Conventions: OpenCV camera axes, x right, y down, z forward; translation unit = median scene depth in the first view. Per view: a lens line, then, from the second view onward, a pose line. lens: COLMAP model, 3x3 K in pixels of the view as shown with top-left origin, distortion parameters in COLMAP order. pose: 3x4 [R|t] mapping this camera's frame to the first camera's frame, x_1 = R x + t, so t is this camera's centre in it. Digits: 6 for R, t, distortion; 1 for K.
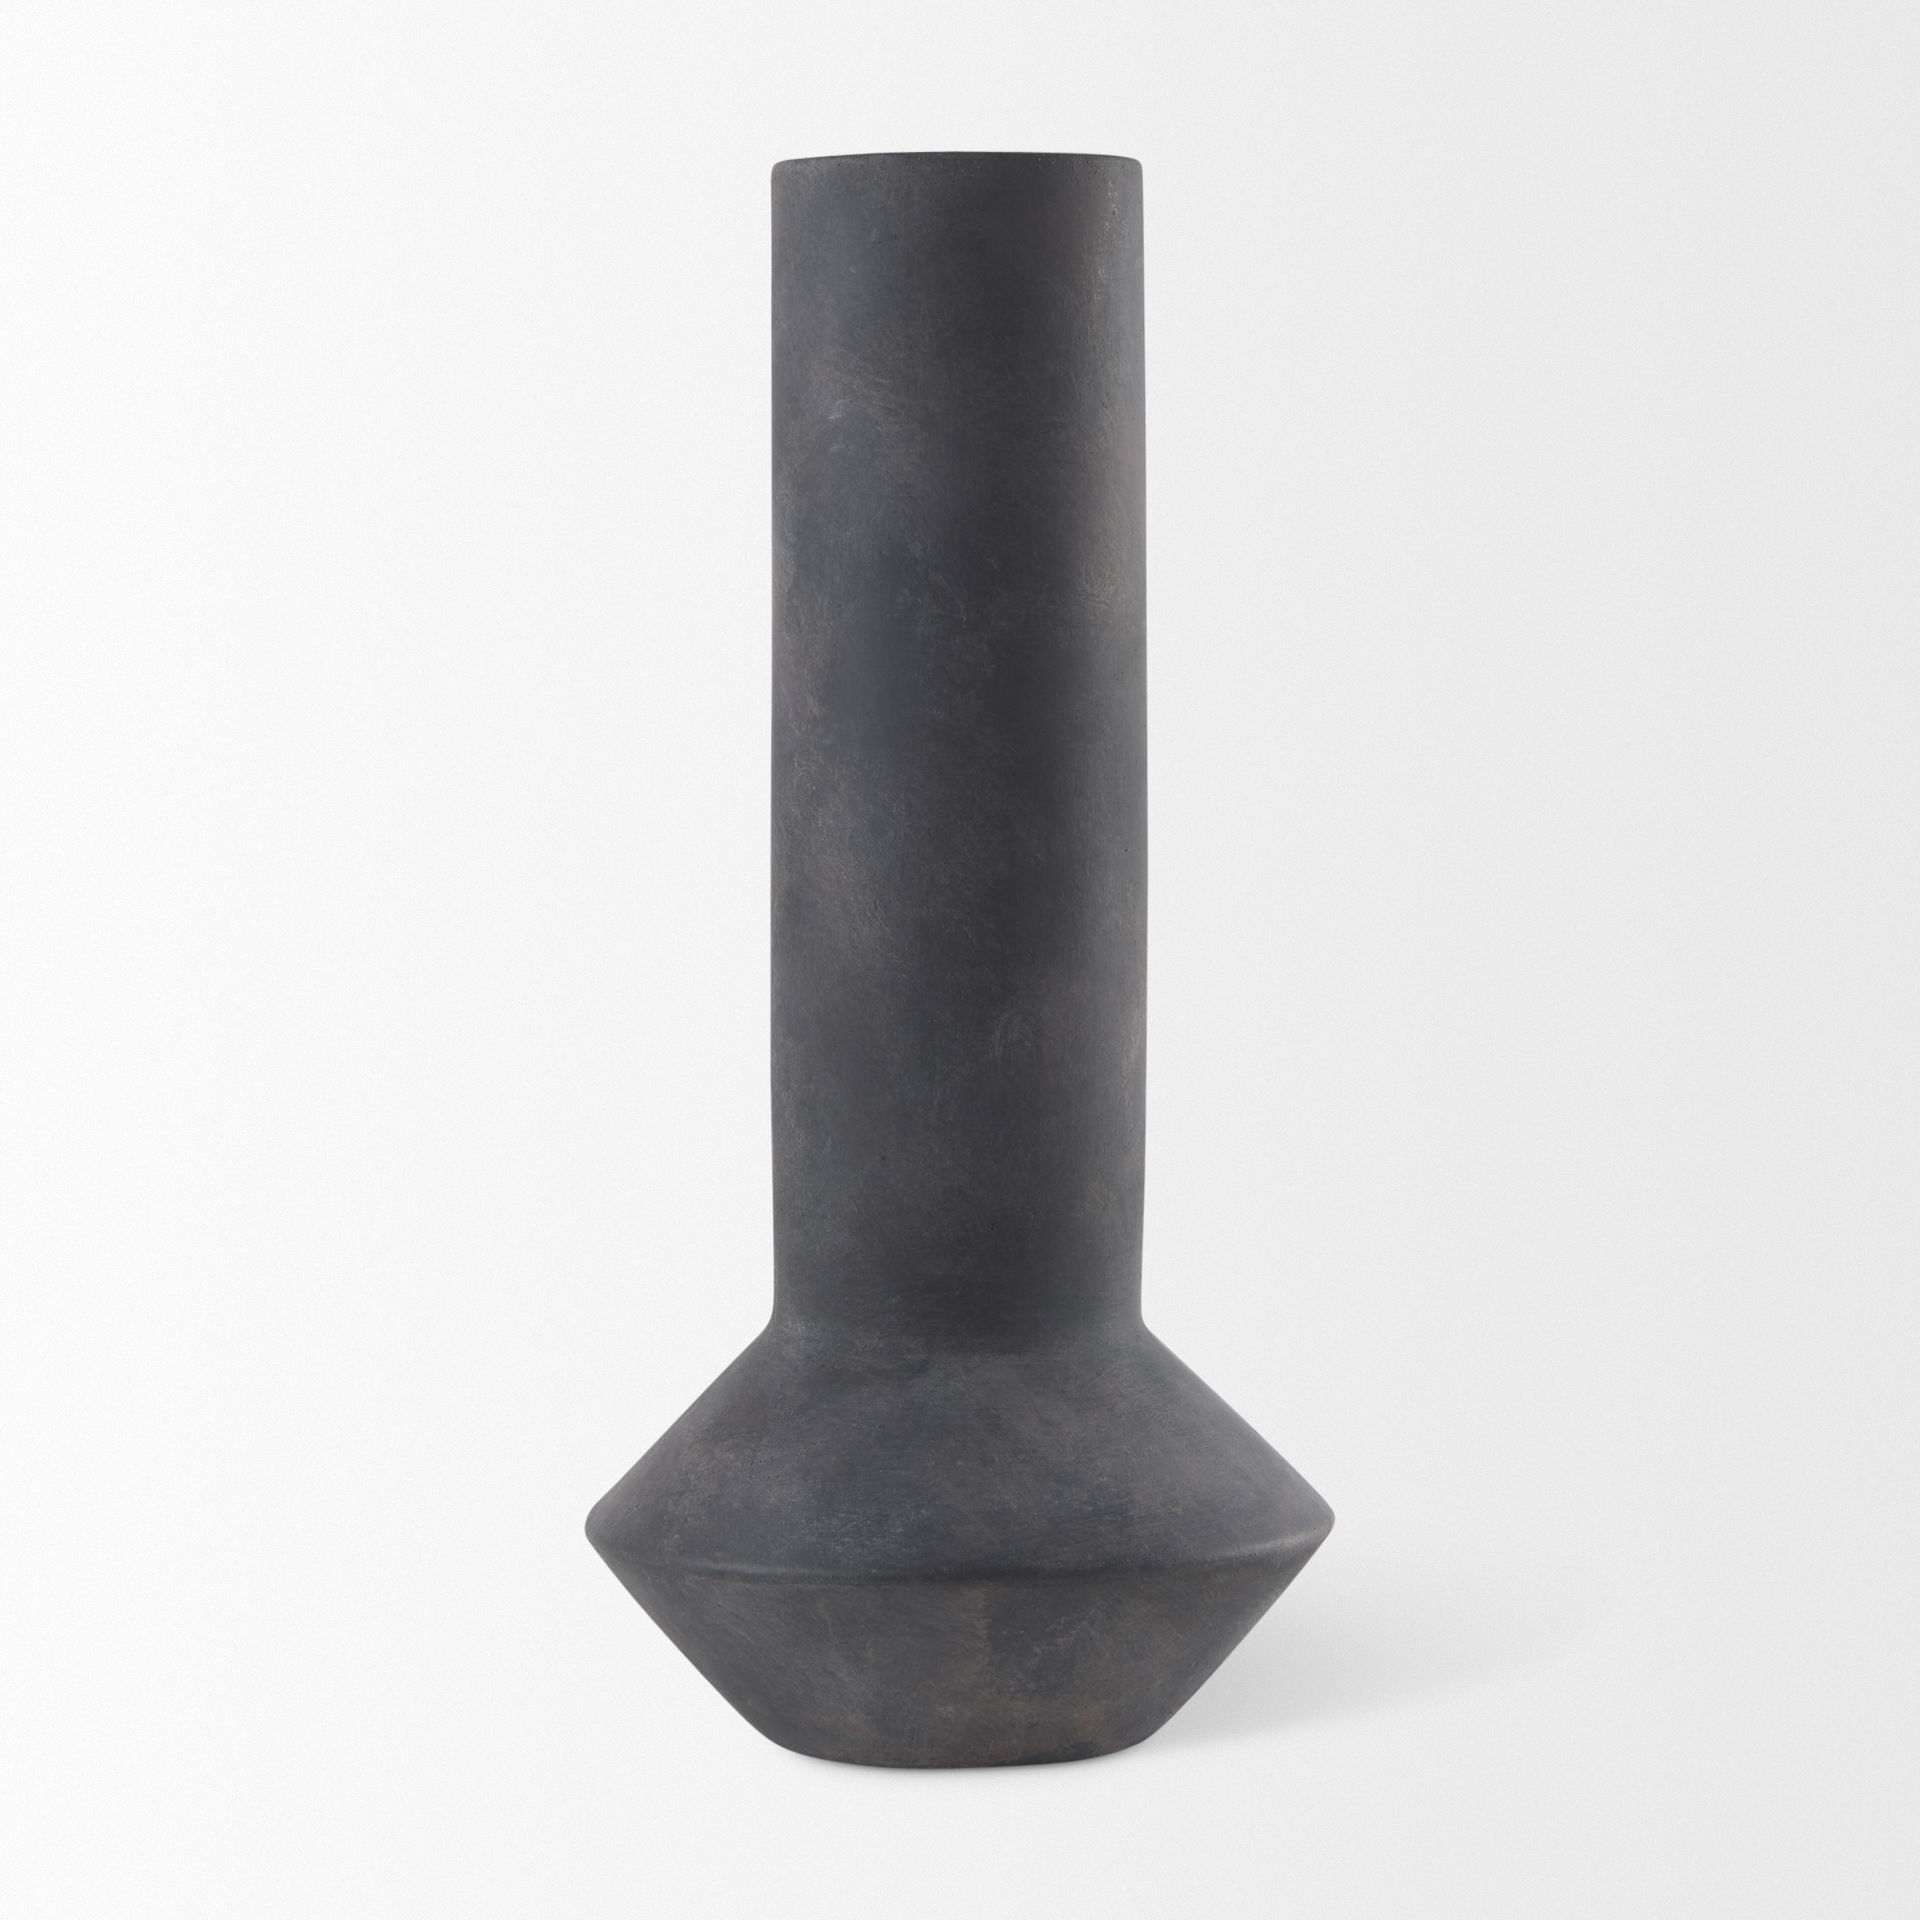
lens RADIAL K [[5485.8, 0, 1005.9], [0, 5485.8, 1033.4], [0, 0, 1]] dist [0.082620, 0.000000]
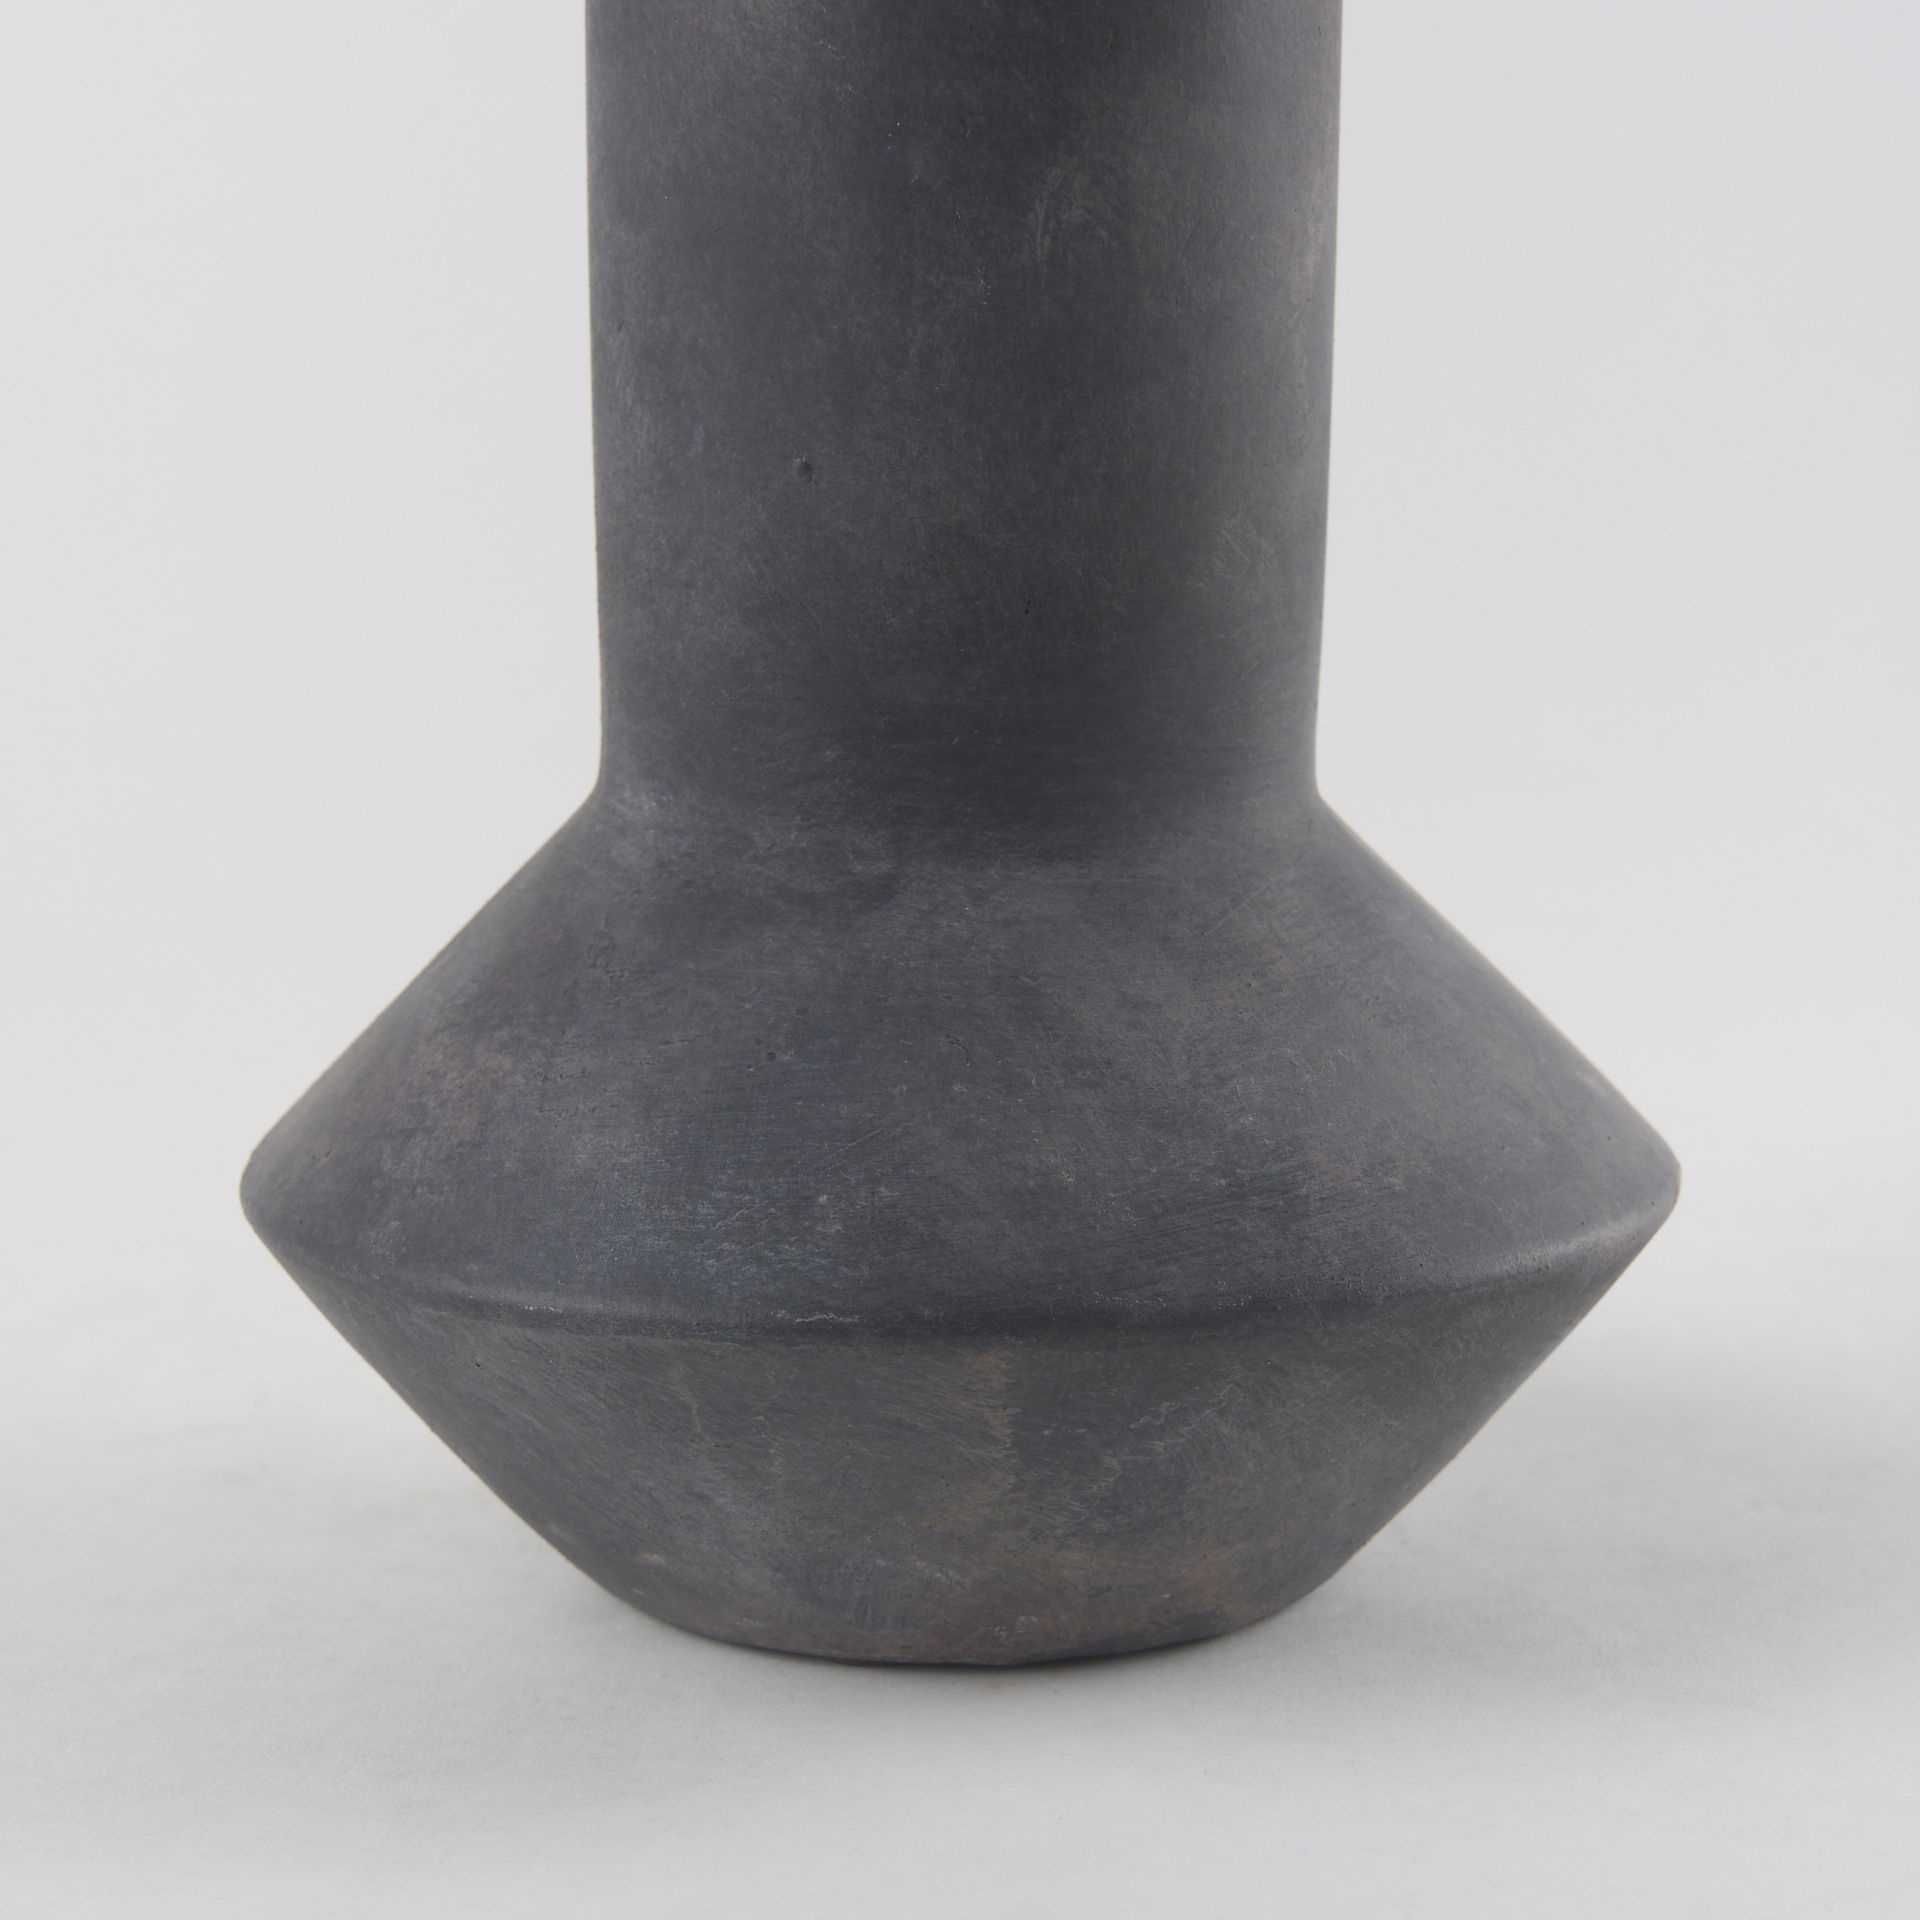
lens RADIAL K [[5485.8, 0, 962.3], [0, 5485.8, 1189.9], [0, 0, 1]] dist [0.082620, 0.000000]
pose [[0.999898, 0.006464, -0.012774, -0.001651], [-0.004536, 0.989327, 0.145645, 0.015045], [0.013579, -0.145572, 0.989254, 0.501571]]
